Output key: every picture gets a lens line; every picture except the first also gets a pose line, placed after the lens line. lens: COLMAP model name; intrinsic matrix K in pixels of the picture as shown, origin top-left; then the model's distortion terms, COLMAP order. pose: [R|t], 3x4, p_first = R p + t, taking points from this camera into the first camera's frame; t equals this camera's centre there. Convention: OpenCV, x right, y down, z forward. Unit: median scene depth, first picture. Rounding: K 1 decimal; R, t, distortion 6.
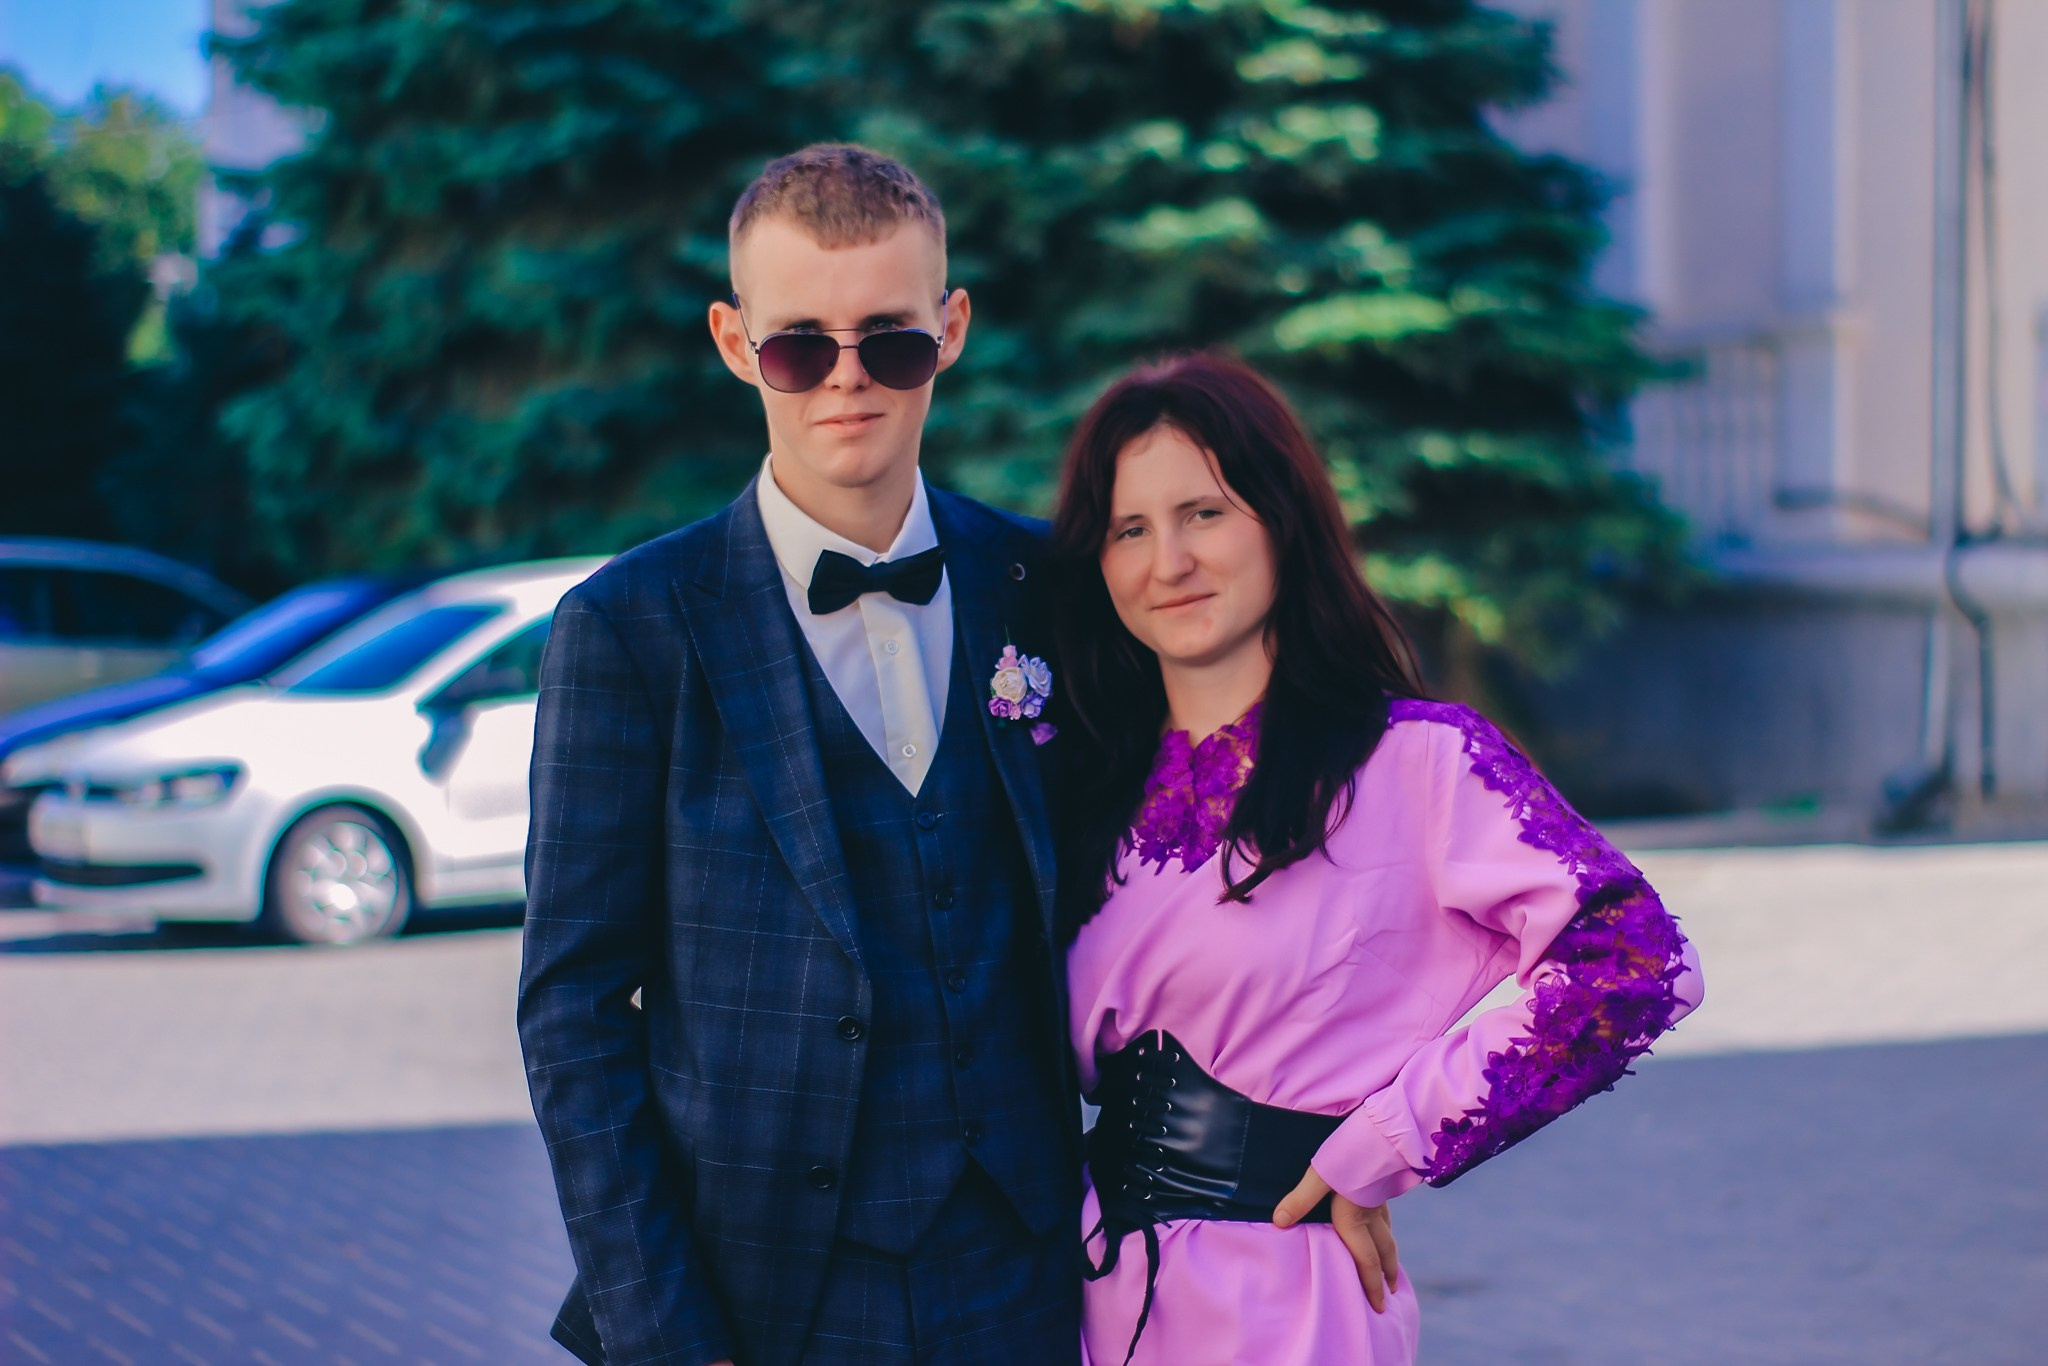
lens RADIAL K [[4736.0, 0, 1022.7], [0, 4736.0, 681.7], [0, 0, 1]] dist [-0.058319, -0.089642]
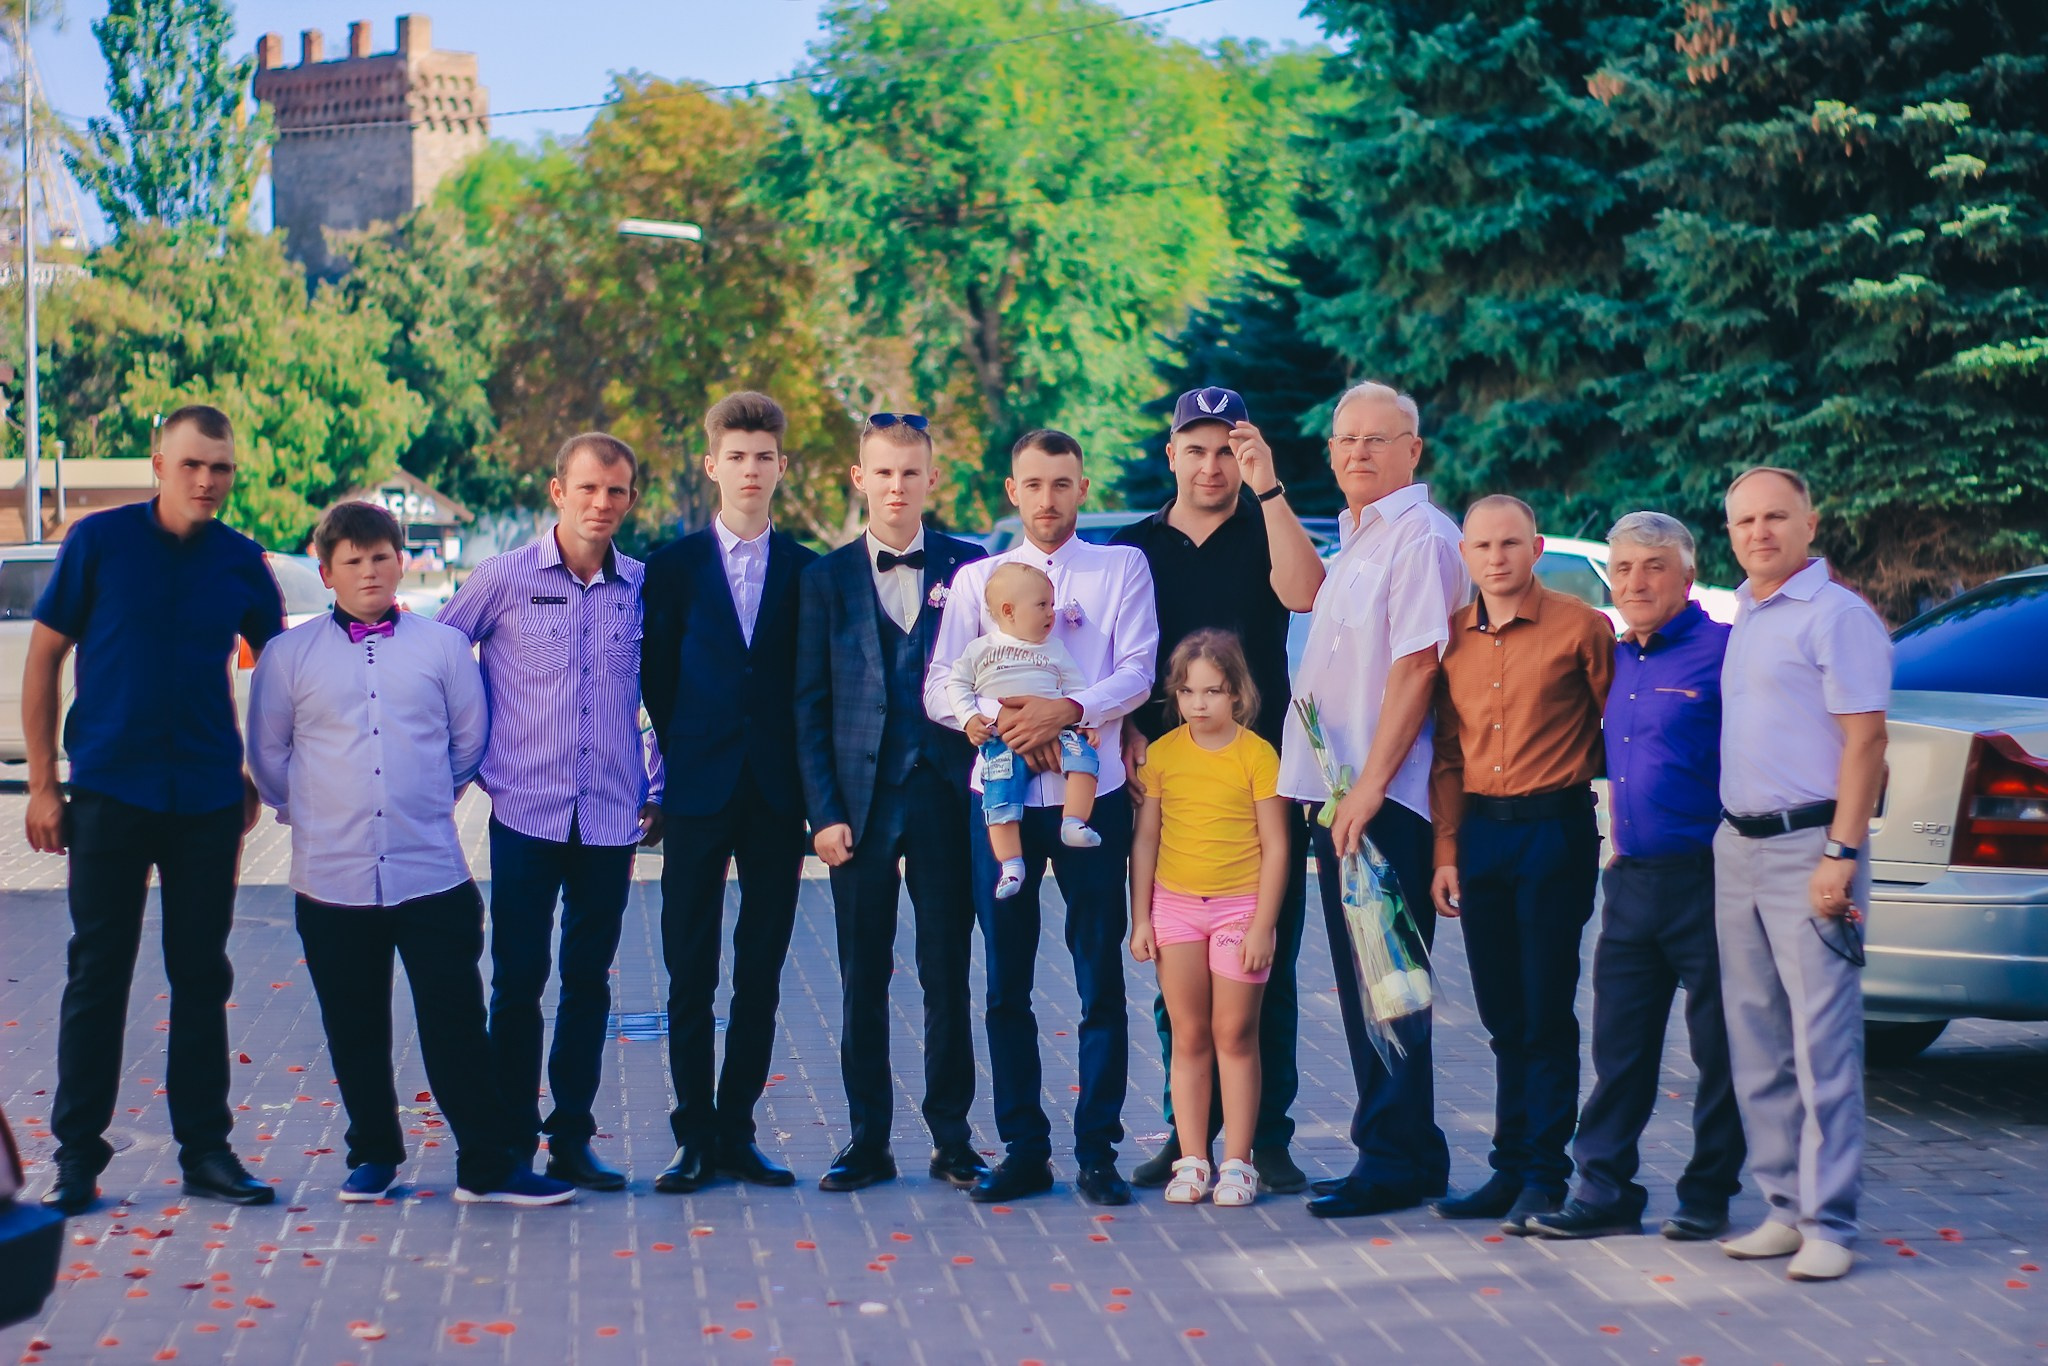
lens RADIAL K [[4659.5, 0, 1024.0], [0, 4659.5, 683.0], [0, 0, 1]] dist [-0.043286, -0.038849]
pose [[0.946897, 0.012082, -0.321309, 0.225141], [-0.008549, 0.999886, 0.012407, 0.003689], [0.321423, -0.009001, 0.946893, -0.344801]]
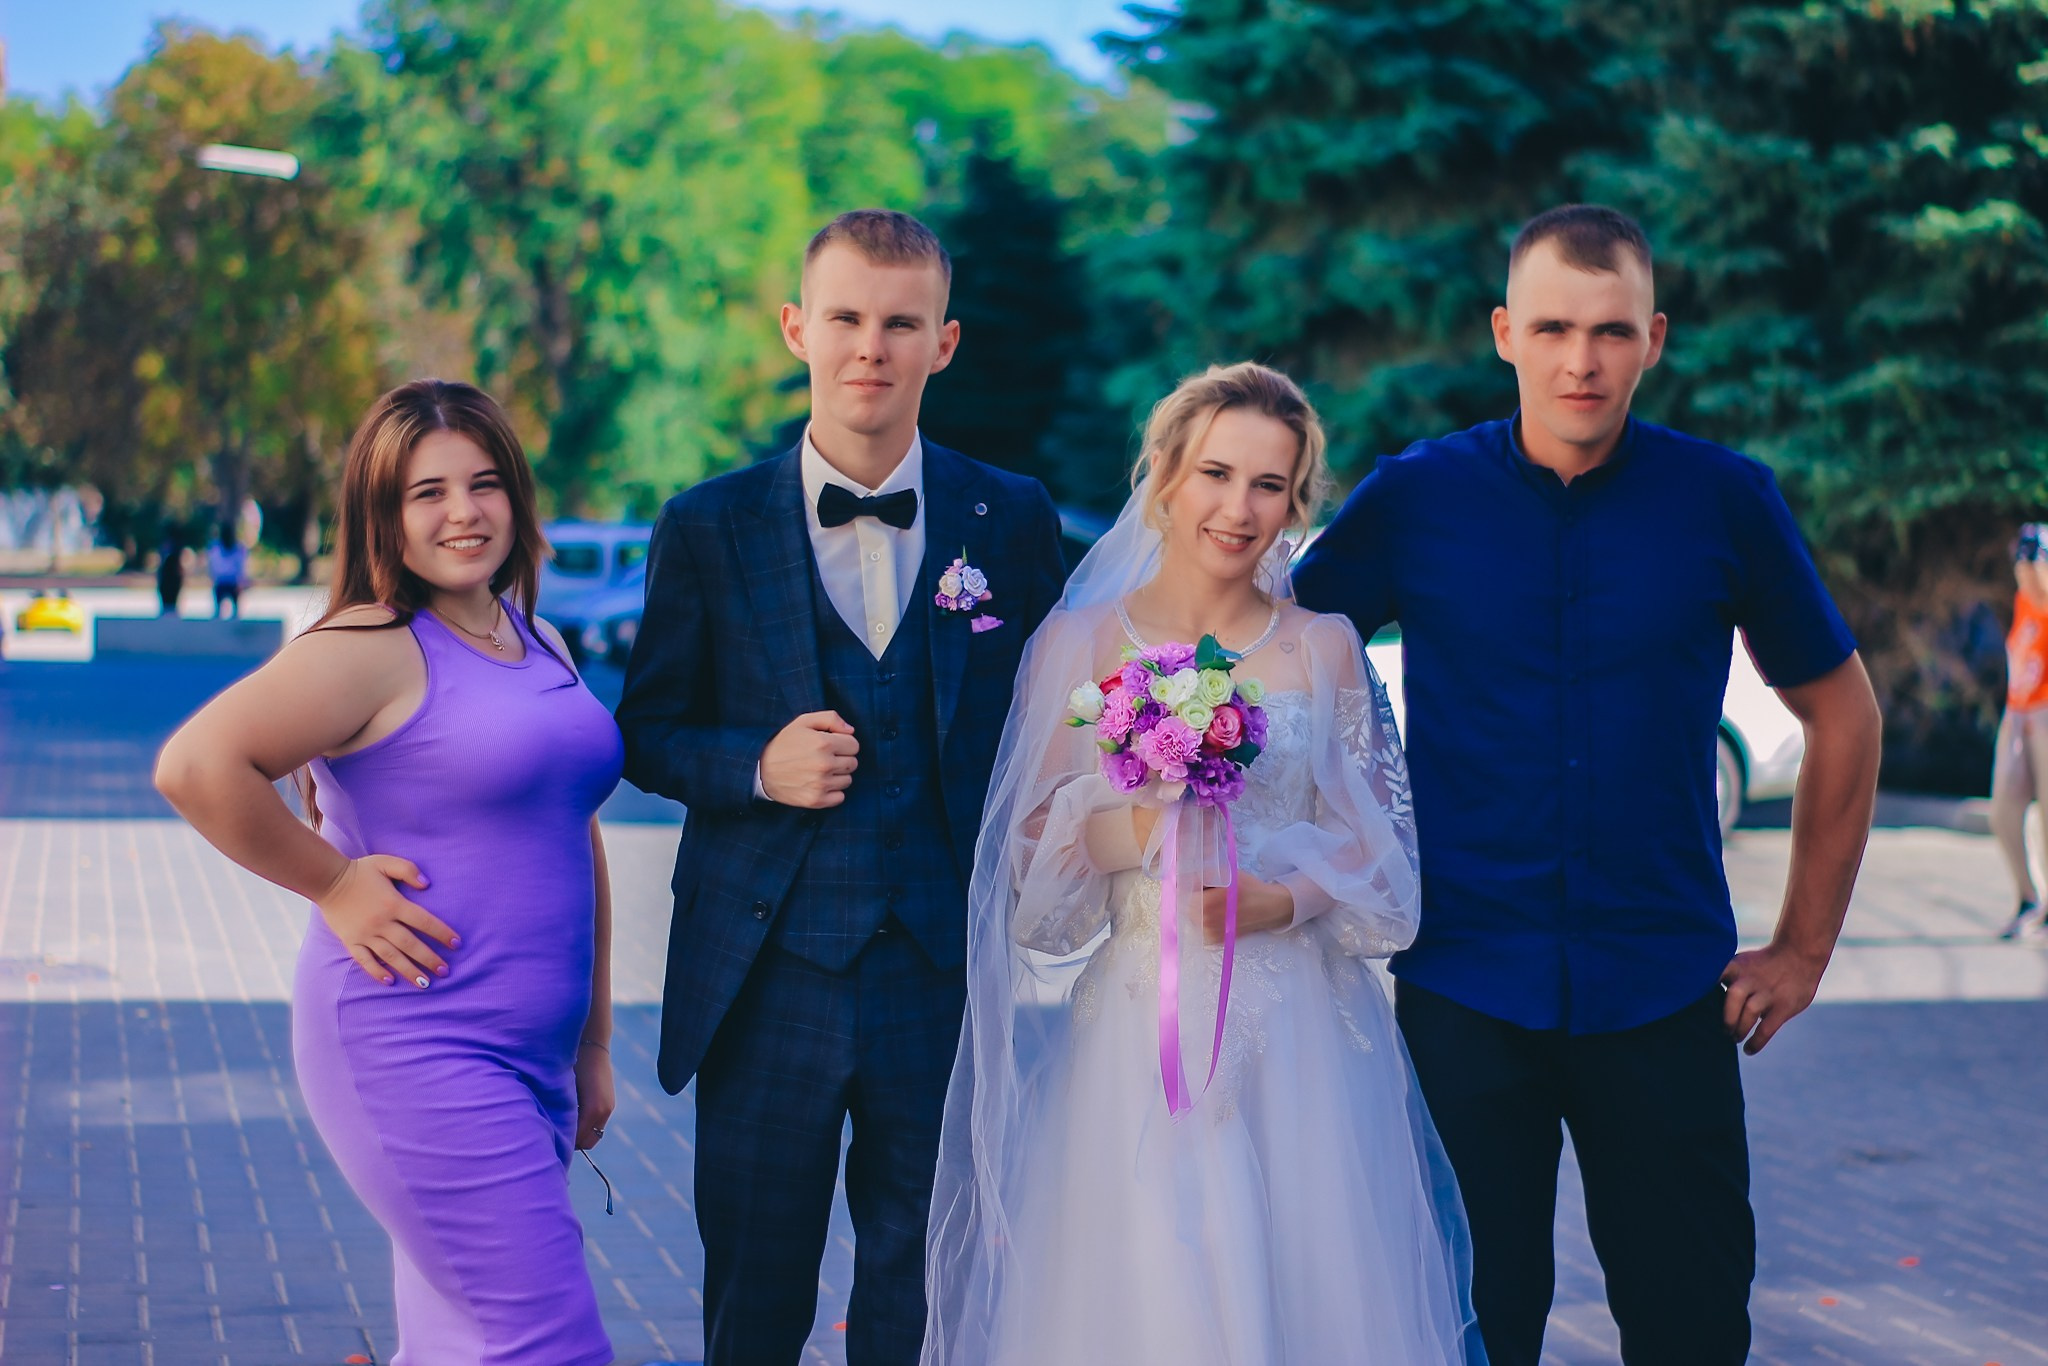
lens RADIAL K [[4668.3, 0, 1024.0], [0, 4668.3, 683.0], [0, 0, 1]] dist [-0.048333, -0.086414]
pose [[0.975678, 0.030557, -0.217068, 0.057799], [-0.029113, 0.999528, 0.009846, 0.003132], [0.217266, -0.003287, 0.976107, -0.065194]]
